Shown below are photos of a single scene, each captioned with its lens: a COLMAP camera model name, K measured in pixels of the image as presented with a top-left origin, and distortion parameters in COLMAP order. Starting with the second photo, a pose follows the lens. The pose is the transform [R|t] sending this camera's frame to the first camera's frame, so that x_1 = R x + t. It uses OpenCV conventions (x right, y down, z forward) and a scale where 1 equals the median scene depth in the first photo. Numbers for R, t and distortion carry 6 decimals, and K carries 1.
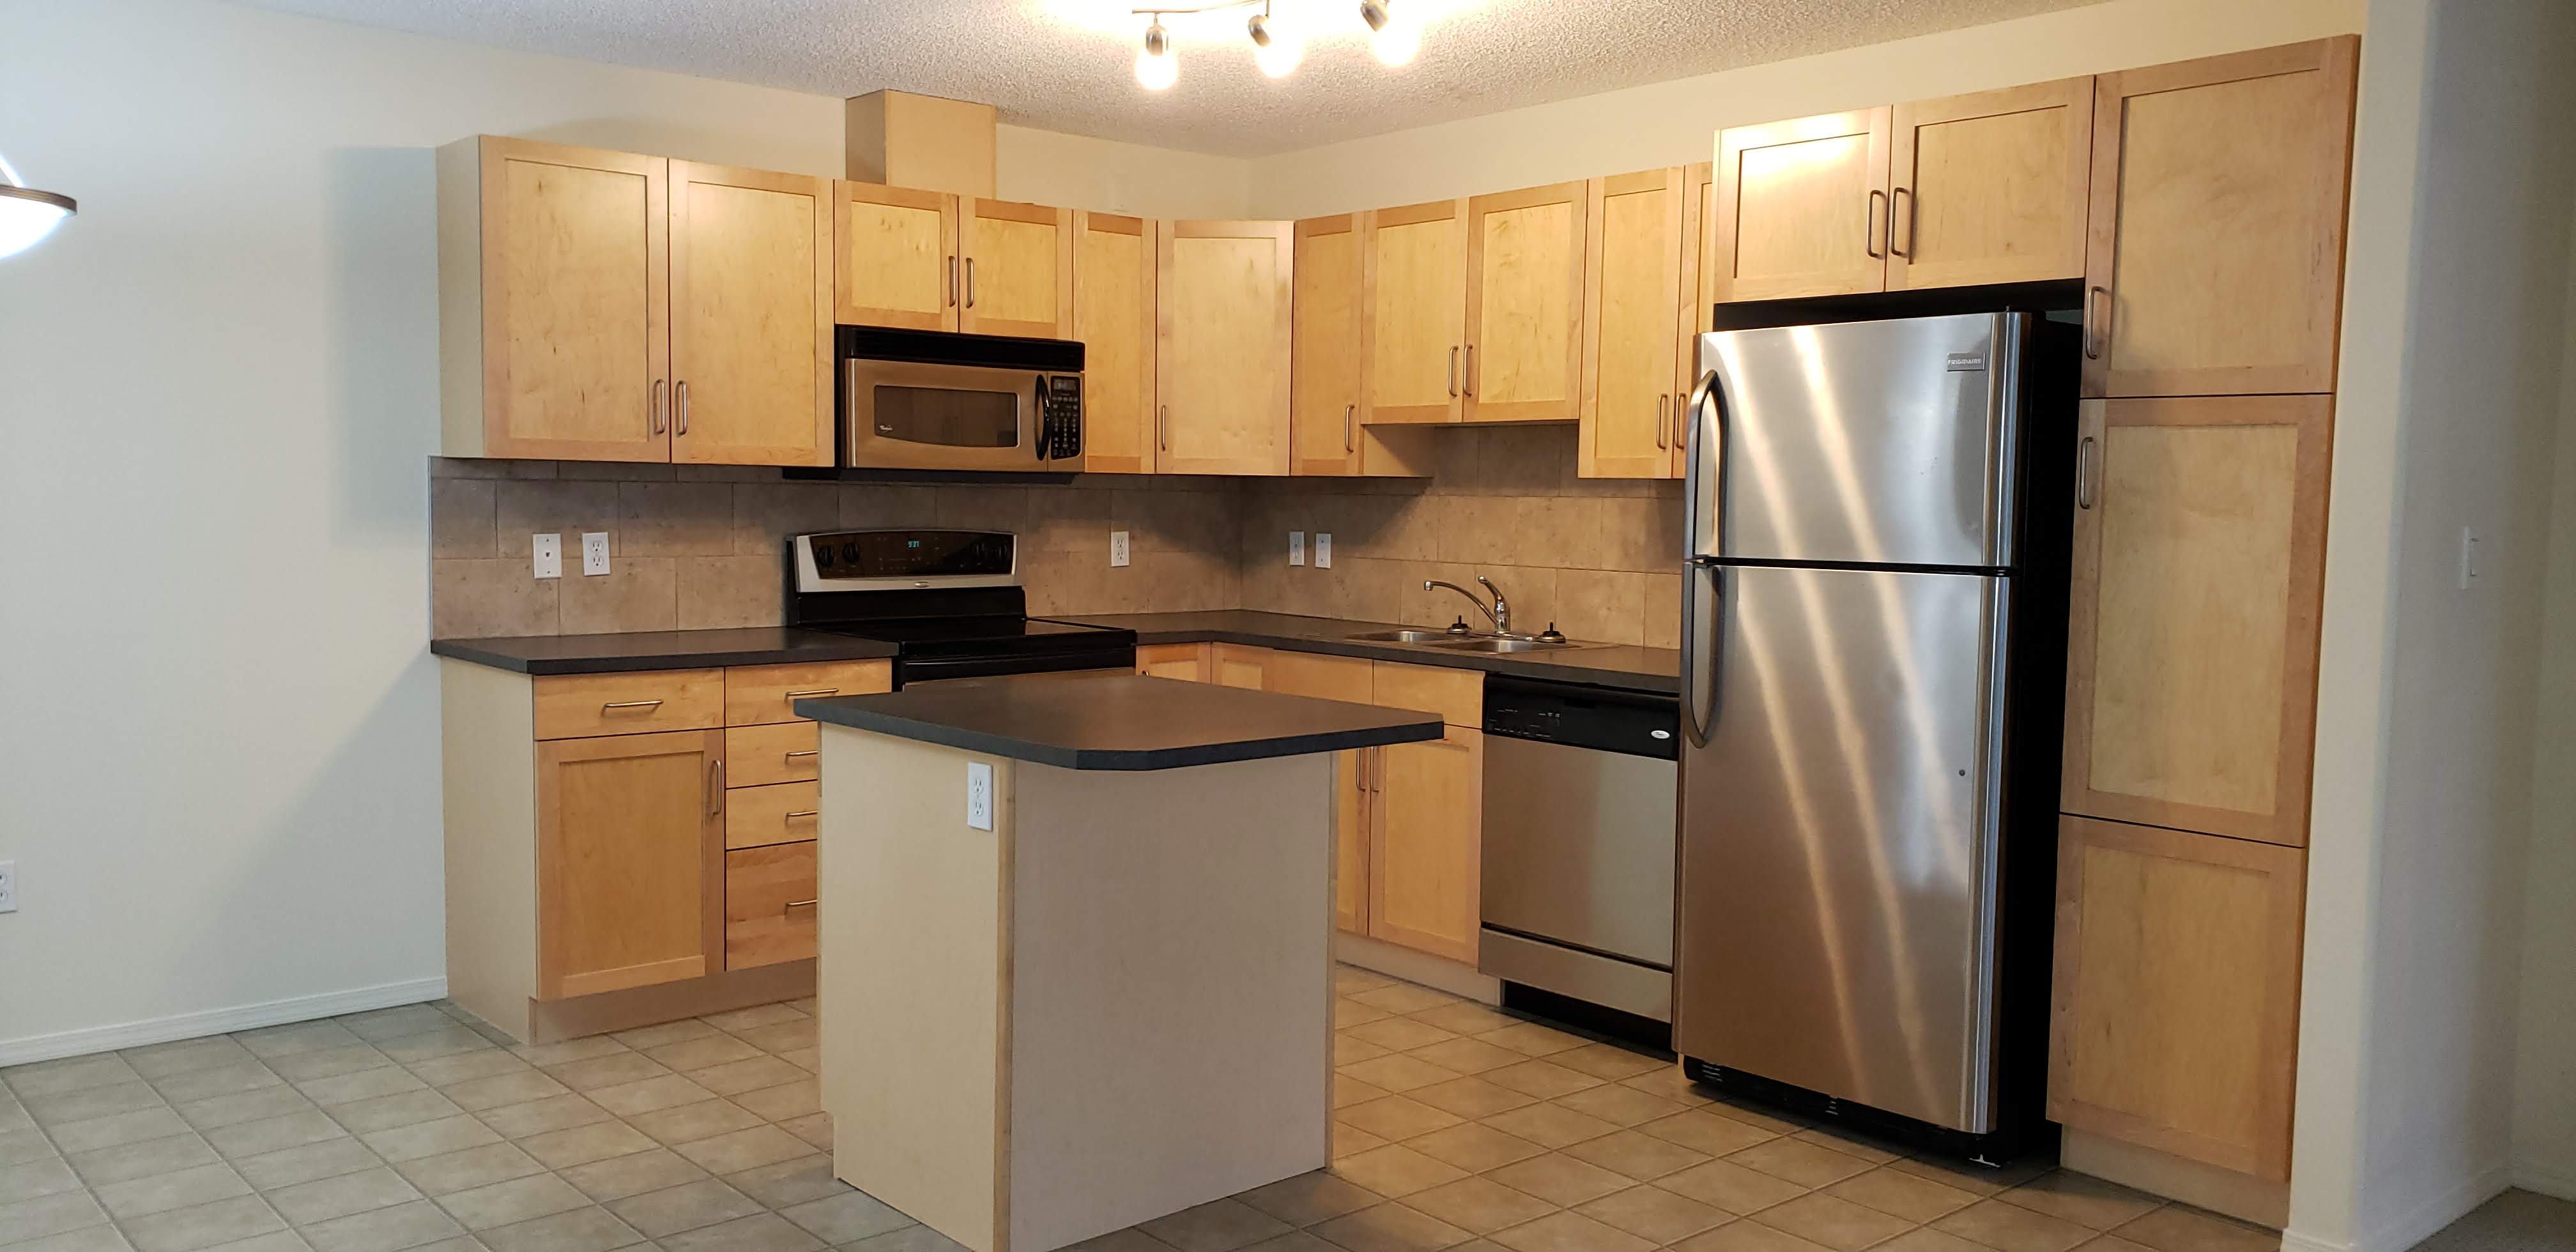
lens RADIAL K [[1976.6, 0, 1295.1], [0, 1976.6, 629.9], [0, 0, 1]] dist [0.025676, -0.006399]
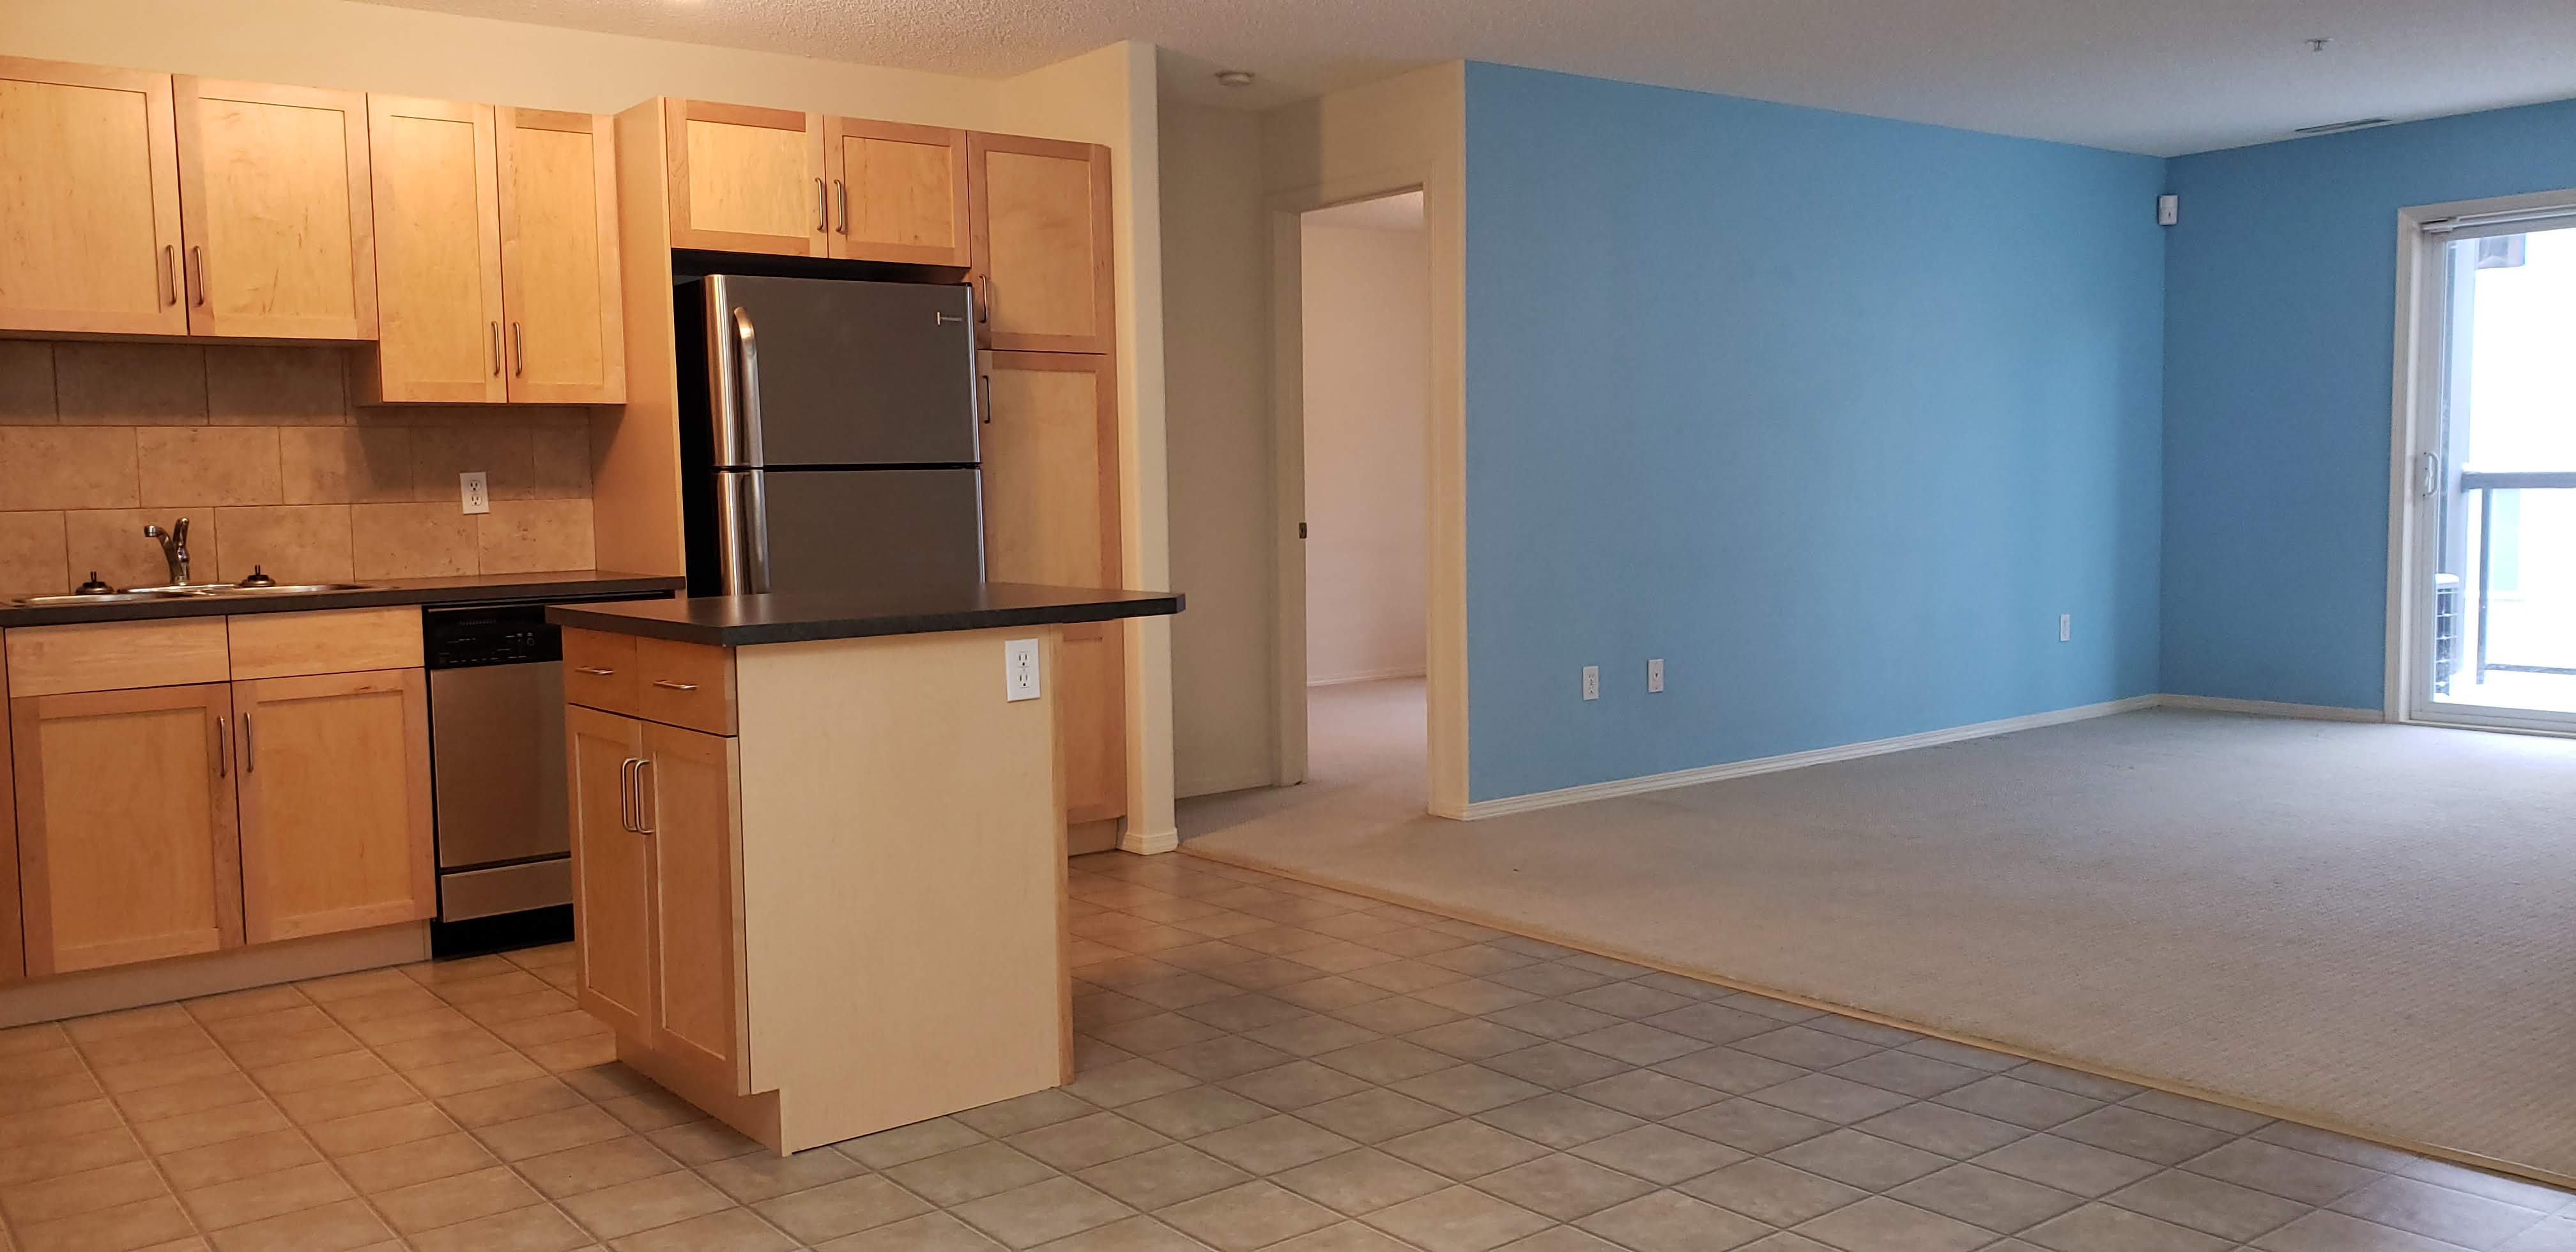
lens RADIAL K [[1976.6, 0, 1296.2], [0, 1976.6, 624.0], [0, 0, 1]] dist [0.025676, -0.006399]
pose [[0.041089, -0.091754, 0.994934, -0.953423], [0.090461, 0.992027, 0.087750, -0.017419], [-0.995052, 0.086397, 0.049062, 0.615742]]
